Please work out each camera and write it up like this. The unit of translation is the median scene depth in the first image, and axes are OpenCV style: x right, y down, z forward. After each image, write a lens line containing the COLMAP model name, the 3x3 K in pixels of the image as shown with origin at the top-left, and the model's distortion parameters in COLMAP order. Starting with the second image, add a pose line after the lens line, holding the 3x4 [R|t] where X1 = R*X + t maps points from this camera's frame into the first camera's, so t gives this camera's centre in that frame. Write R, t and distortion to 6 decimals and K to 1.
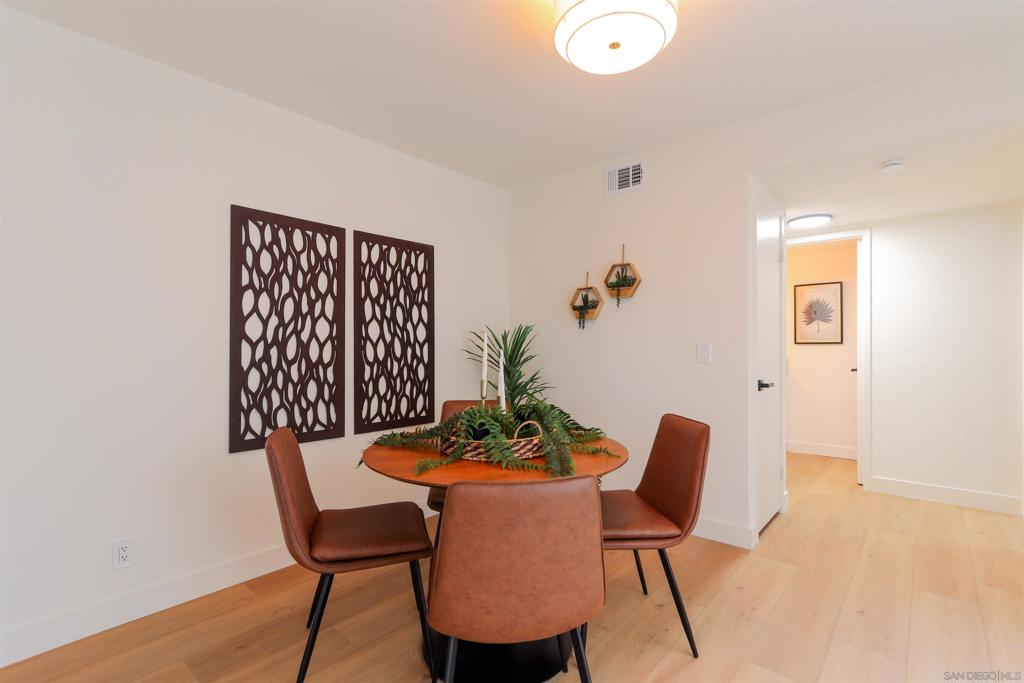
lens RADIAL K [[474.9, 0, 511.1], [0, 474.9, 349.0], [0, 0, 1]] dist [0.007713, -0.003008]
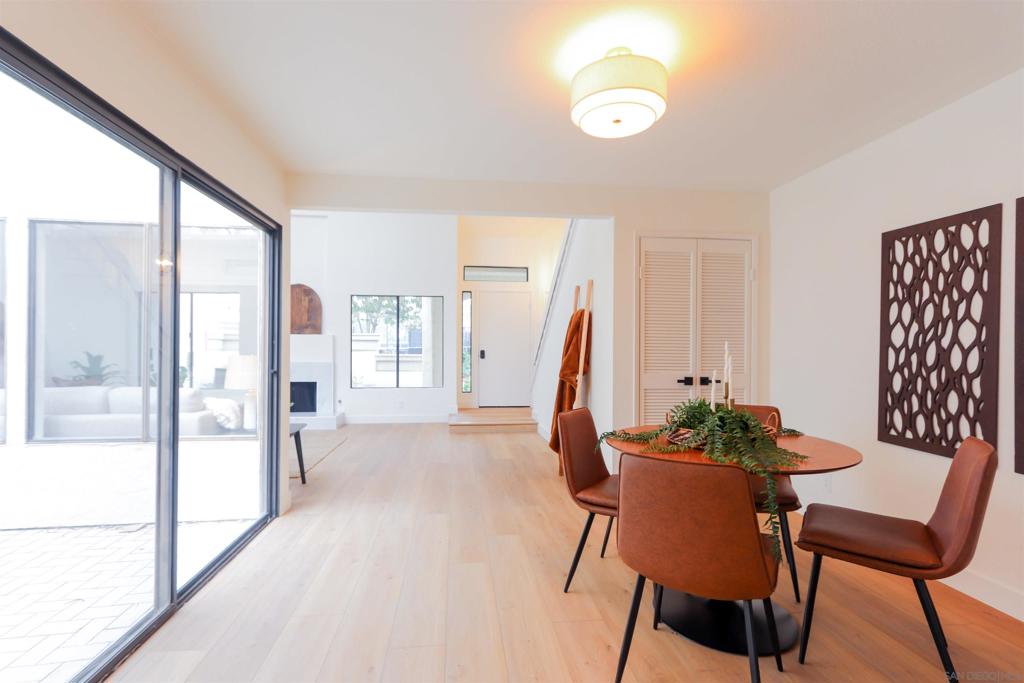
lens RADIAL K [[474.9, 0, 508.5], [0, 474.9, 346.8], [0, 0, 1]] dist [0.007713, -0.003008]
pose [[-0.672526, -0.001049, -0.740073, 0.818733], [-0.011041, 0.999902, 0.008616, -0.016314], [0.739991, 0.013966, -0.672472, 0.985983]]
